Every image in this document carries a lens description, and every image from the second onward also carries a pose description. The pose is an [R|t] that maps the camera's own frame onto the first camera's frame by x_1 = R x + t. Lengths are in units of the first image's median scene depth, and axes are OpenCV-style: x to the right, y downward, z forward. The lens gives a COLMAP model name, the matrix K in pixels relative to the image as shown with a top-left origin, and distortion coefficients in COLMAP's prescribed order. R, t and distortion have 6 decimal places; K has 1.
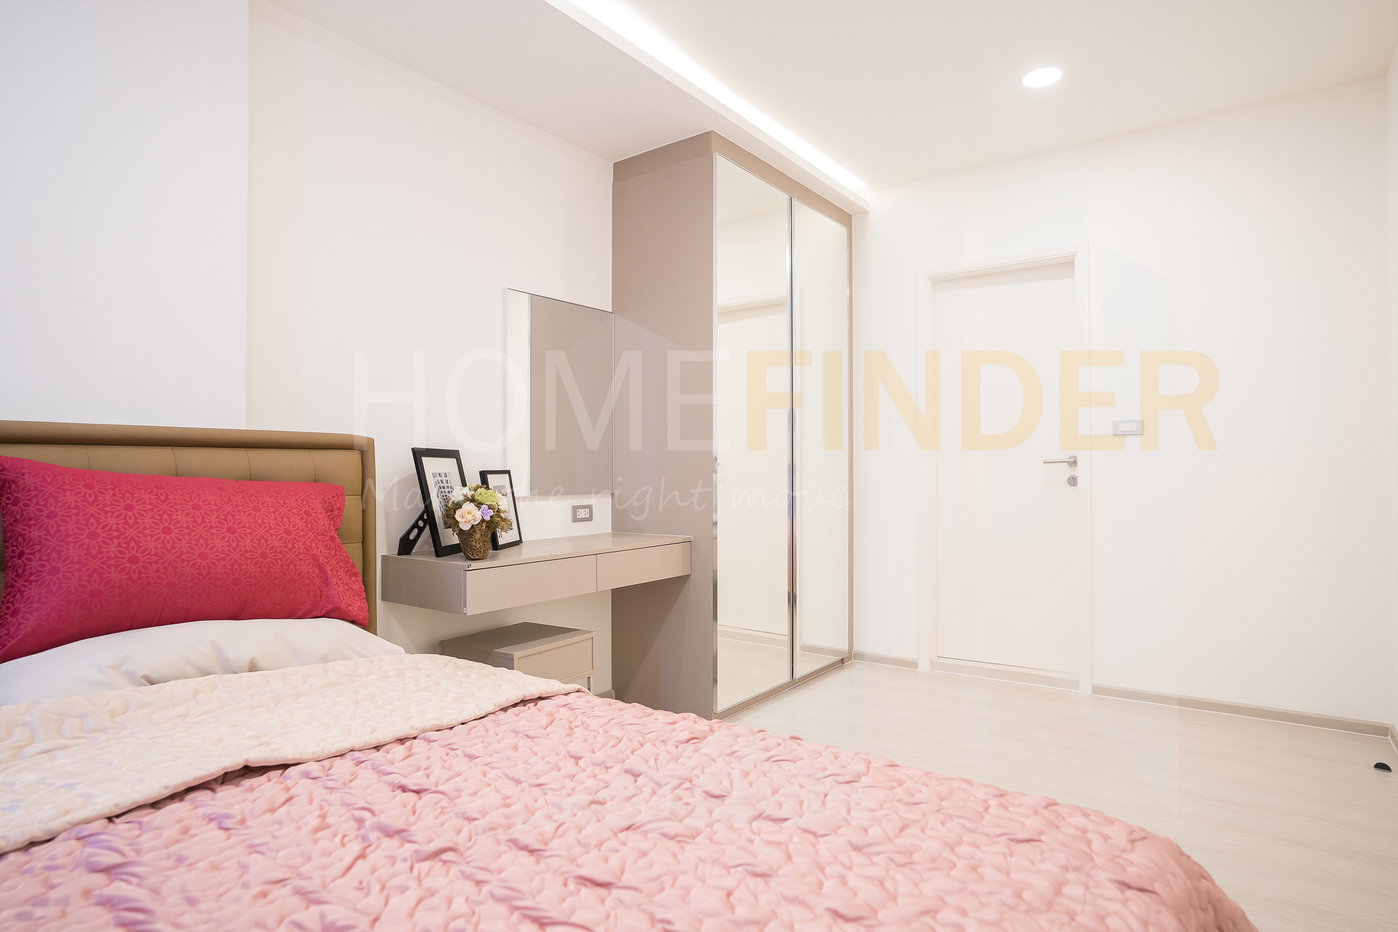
lens RADIAL K [[778.8, 0, 699.0], [0, 778.8, 466.0], [0, 0, 1]] dist [-0.001783, -0.000542]
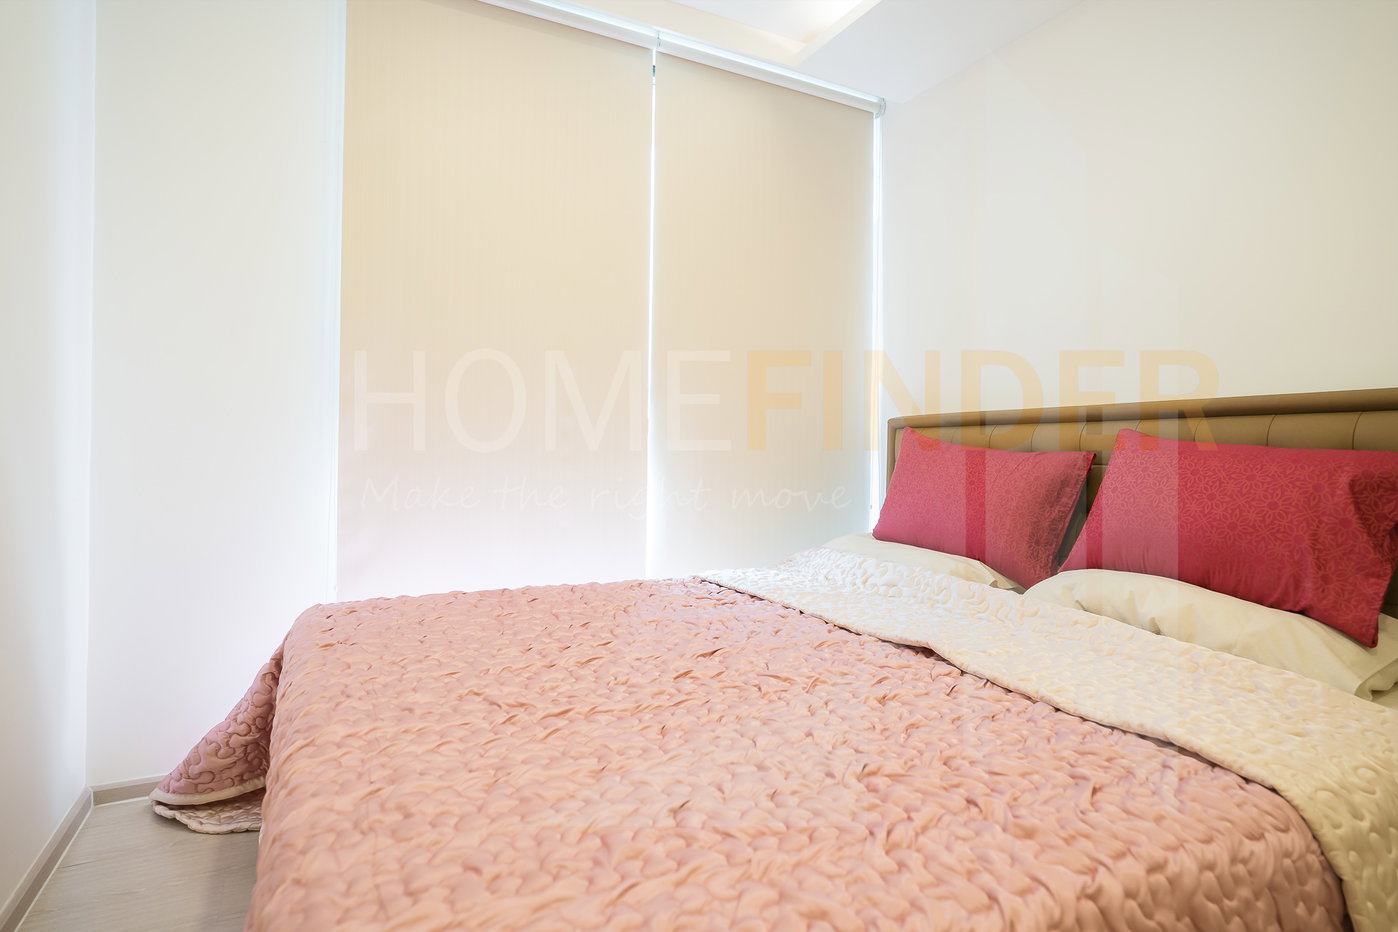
lens RADIAL K [[778.8, 0, 699.0], [0, 778.8, 466.0], [0, 0, 1]] dist [-0.001783, -0.000542]
pose [[-0.463914, -0.003585, -0.885873, 0.375270], [-0.002246, 0.999993, -0.002871, 0.031698], [0.885877, 0.000658, -0.463919, 0.584903]]
